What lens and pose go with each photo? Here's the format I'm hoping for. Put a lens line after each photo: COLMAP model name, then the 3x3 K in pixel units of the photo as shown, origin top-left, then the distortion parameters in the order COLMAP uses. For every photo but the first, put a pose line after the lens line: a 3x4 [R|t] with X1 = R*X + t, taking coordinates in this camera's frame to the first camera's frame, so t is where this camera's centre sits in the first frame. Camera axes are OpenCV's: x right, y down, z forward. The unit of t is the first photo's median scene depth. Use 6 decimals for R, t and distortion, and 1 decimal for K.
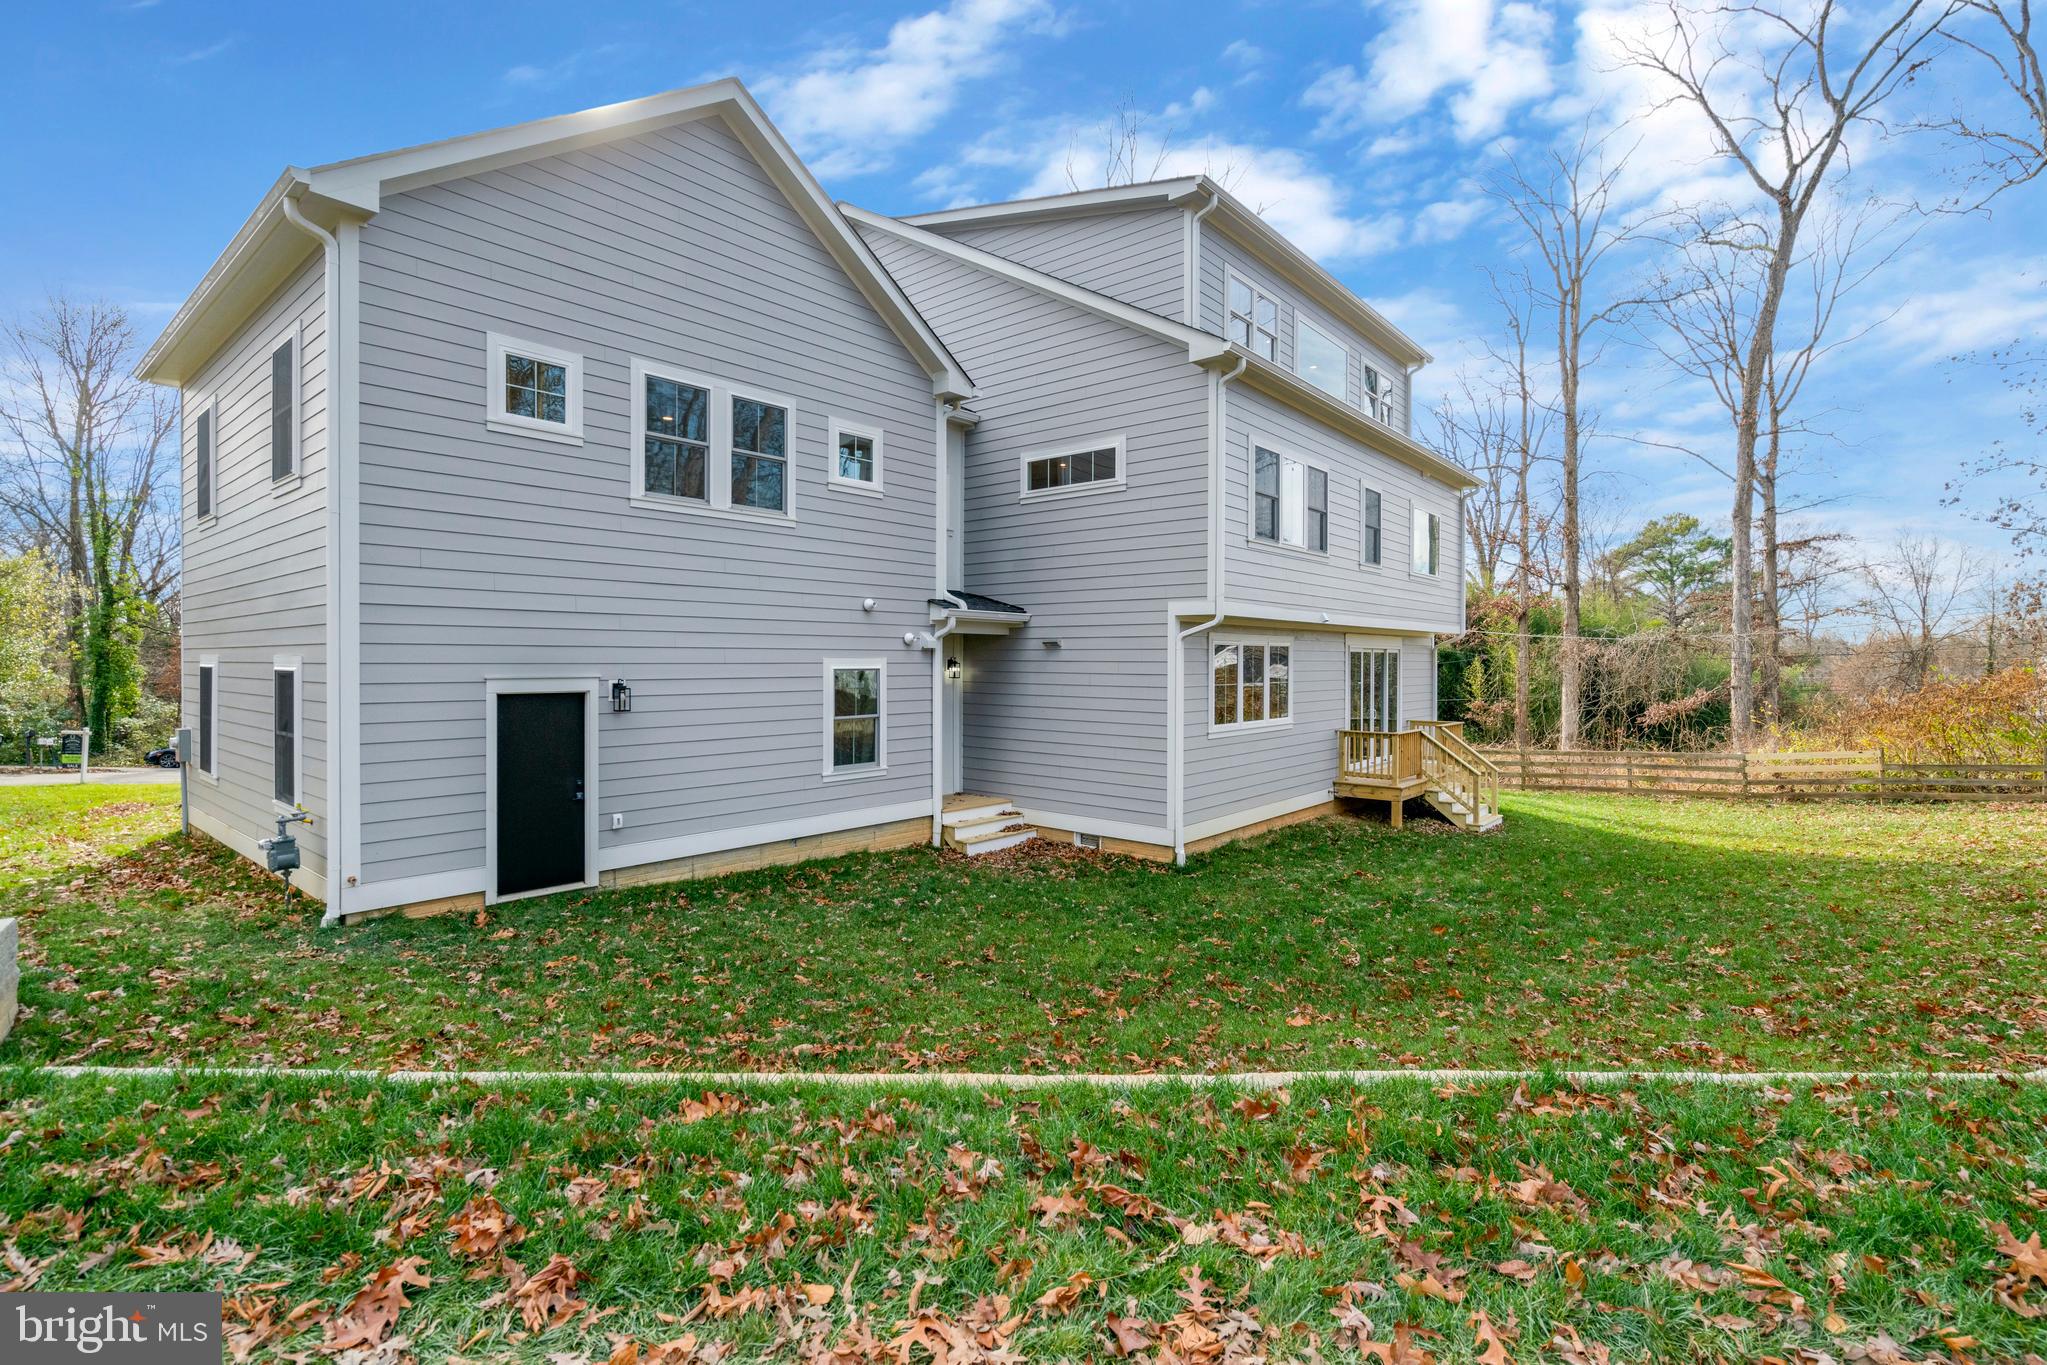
lens RADIAL K [[947.5, 0, 1031.0], [0, 947.5, 676.4], [0, 0, 1]] dist [-0.018281, 0.003512]
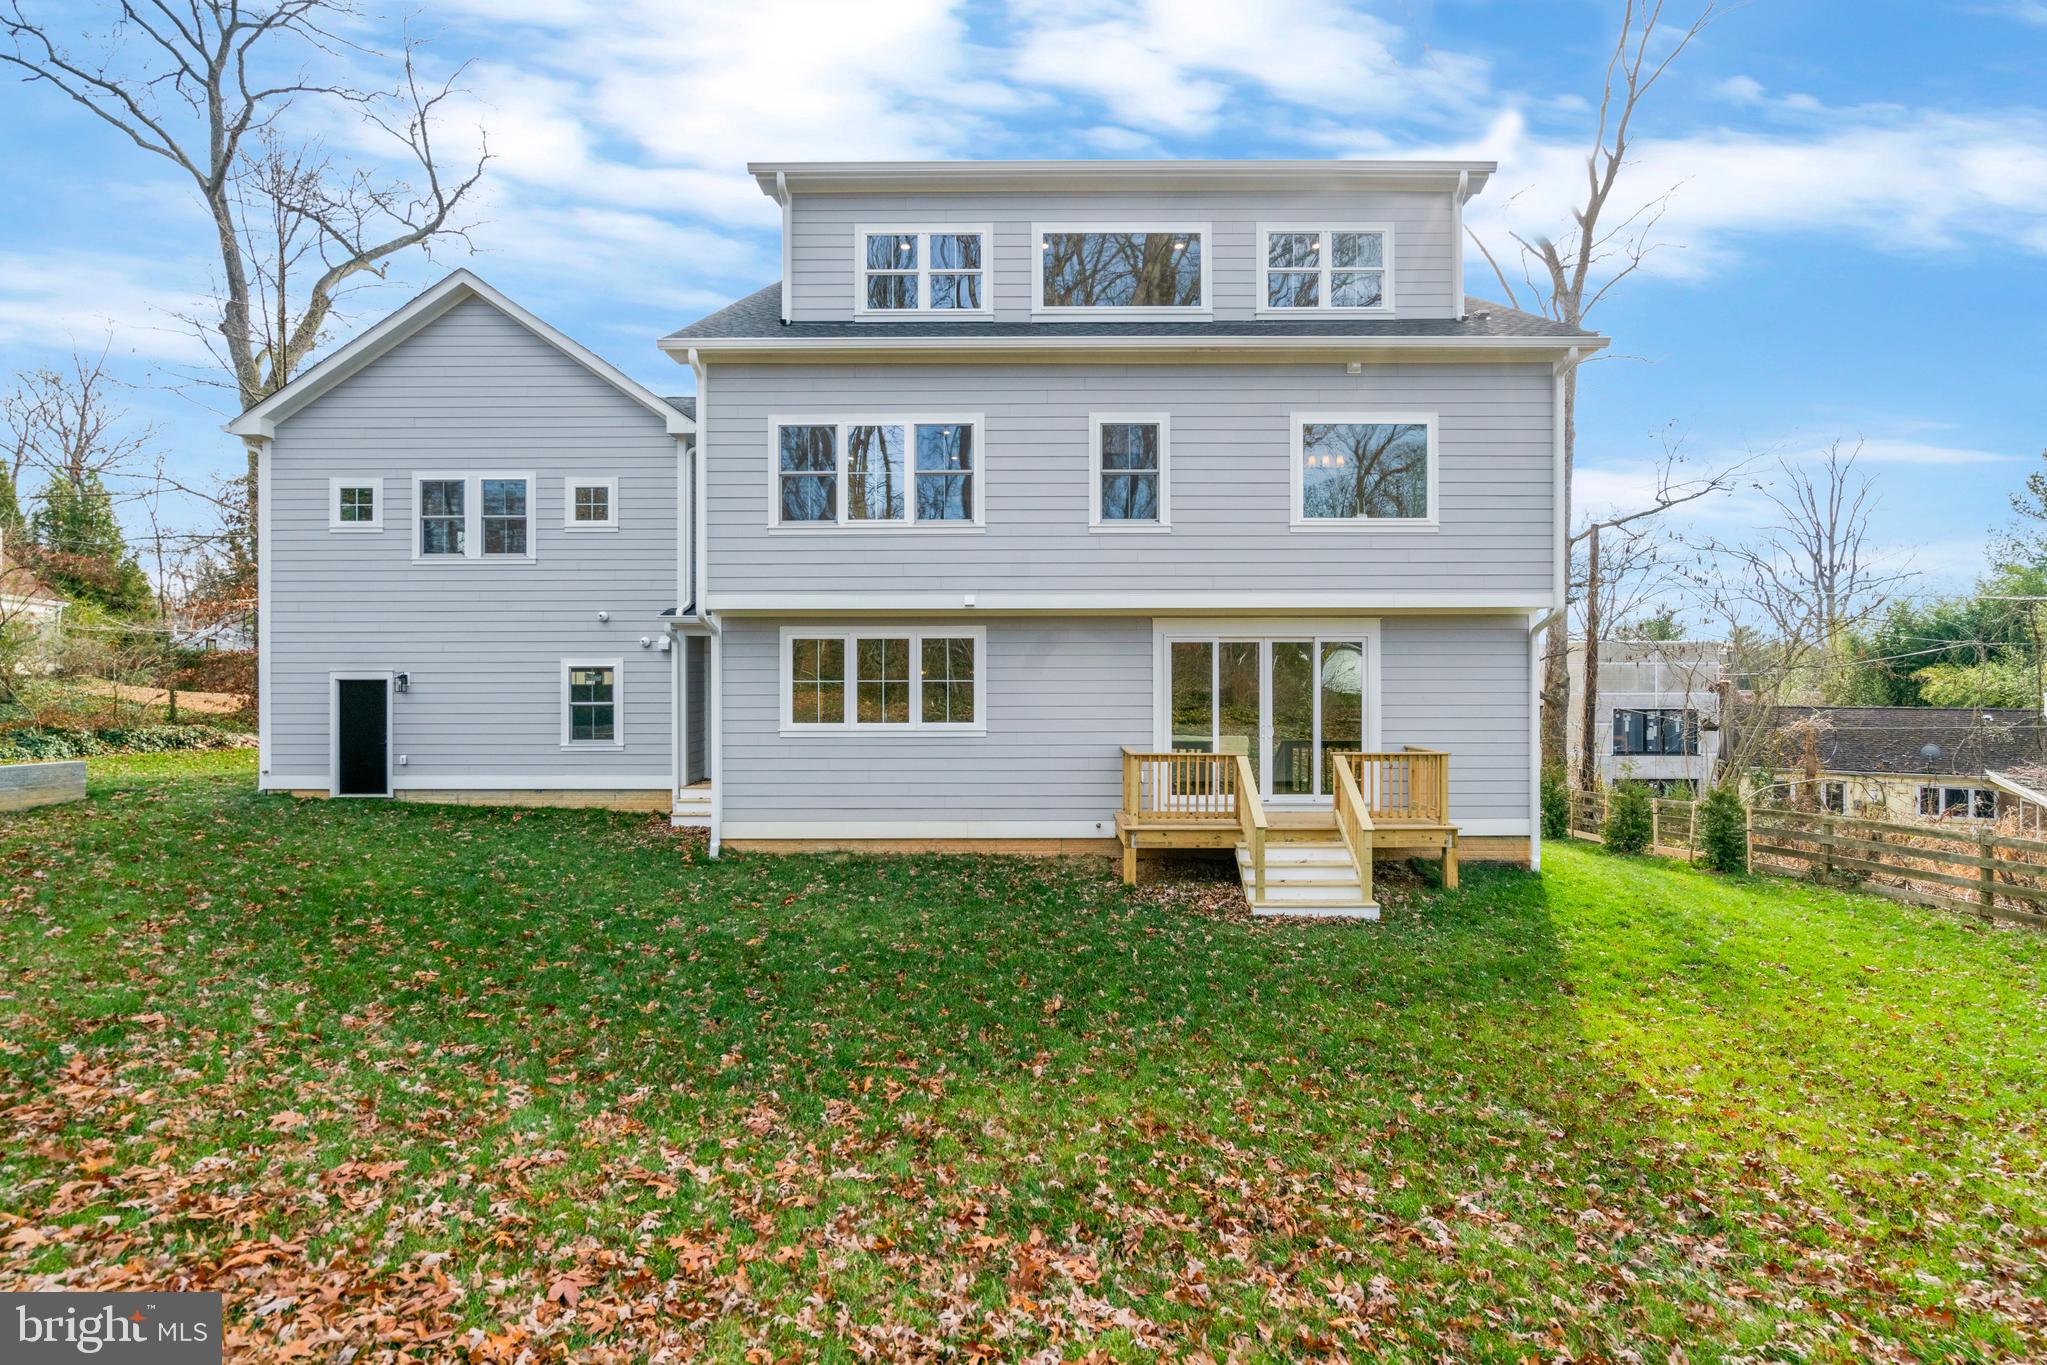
lens RADIAL K [[947.5, 0, 1030.4], [0, 947.5, 682.0], [0, 0, 1]] dist [-0.018281, 0.003512]
pose [[0.637140, -0.001079, -0.770747, 1.384073], [-0.010956, 0.999885, -0.010457, 0.023553], [0.770670, 0.015107, 0.637055, 0.743210]]
